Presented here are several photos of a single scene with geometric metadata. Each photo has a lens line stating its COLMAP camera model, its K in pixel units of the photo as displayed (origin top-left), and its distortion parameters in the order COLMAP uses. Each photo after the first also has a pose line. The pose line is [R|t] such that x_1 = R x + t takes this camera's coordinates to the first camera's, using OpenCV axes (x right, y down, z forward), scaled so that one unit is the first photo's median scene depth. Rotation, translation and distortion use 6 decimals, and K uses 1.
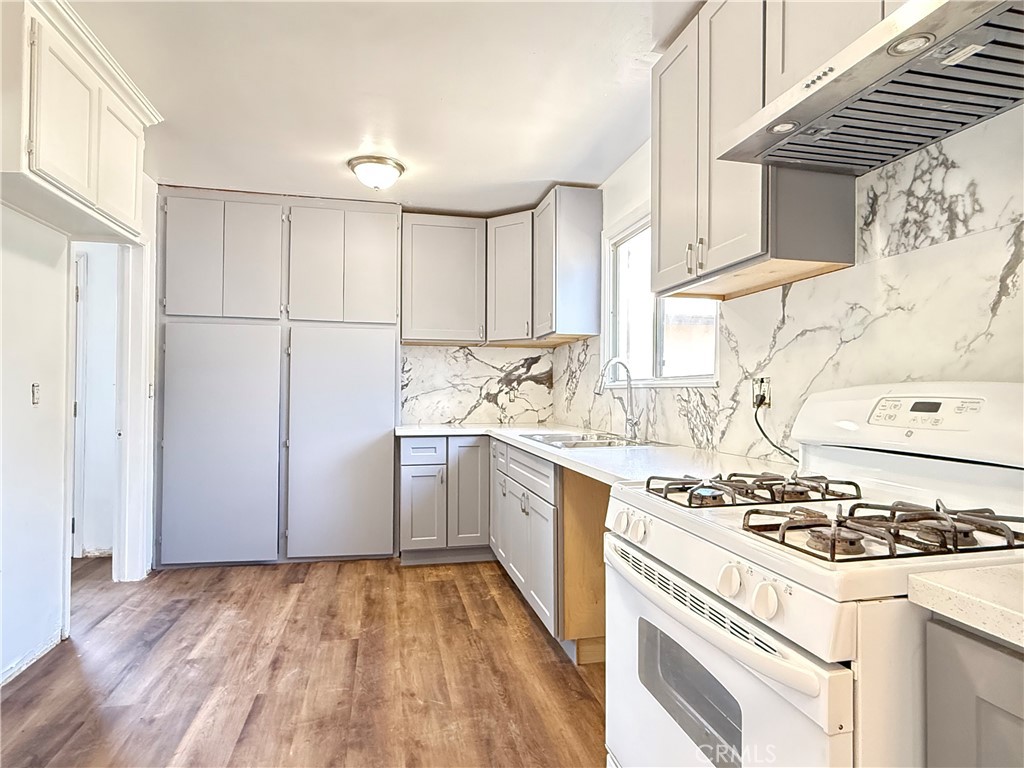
lens RADIAL K [[576.4, 0, 509.4], [0, 576.4, 387.5], [0, 0, 1]] dist [-0.001159, 0.000829]
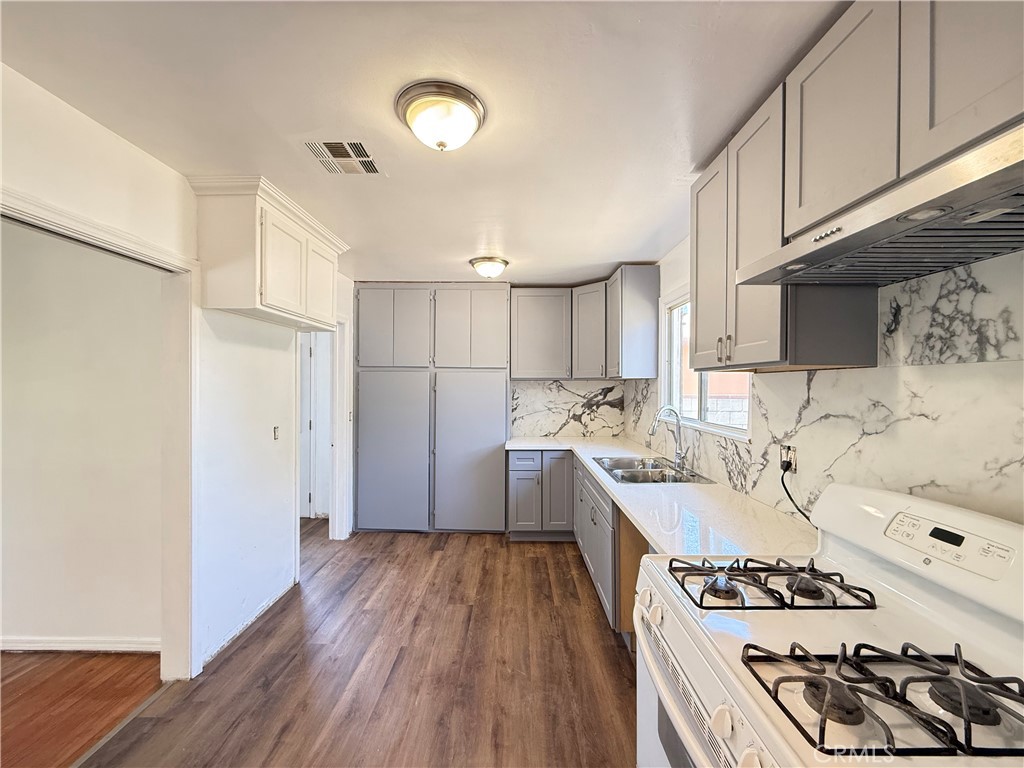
lens RADIAL K [[406.1, 0, 510.3], [0, 406.1, 385.4], [0, 0, 1]] dist [-0.000561, 0.000003]
pose [[0.973964, -0.002681, -0.226687, 0.061431], [0.004952, 0.999943, 0.009448, -0.126385], [0.226648, -0.010325, 0.973922, 0.055567]]
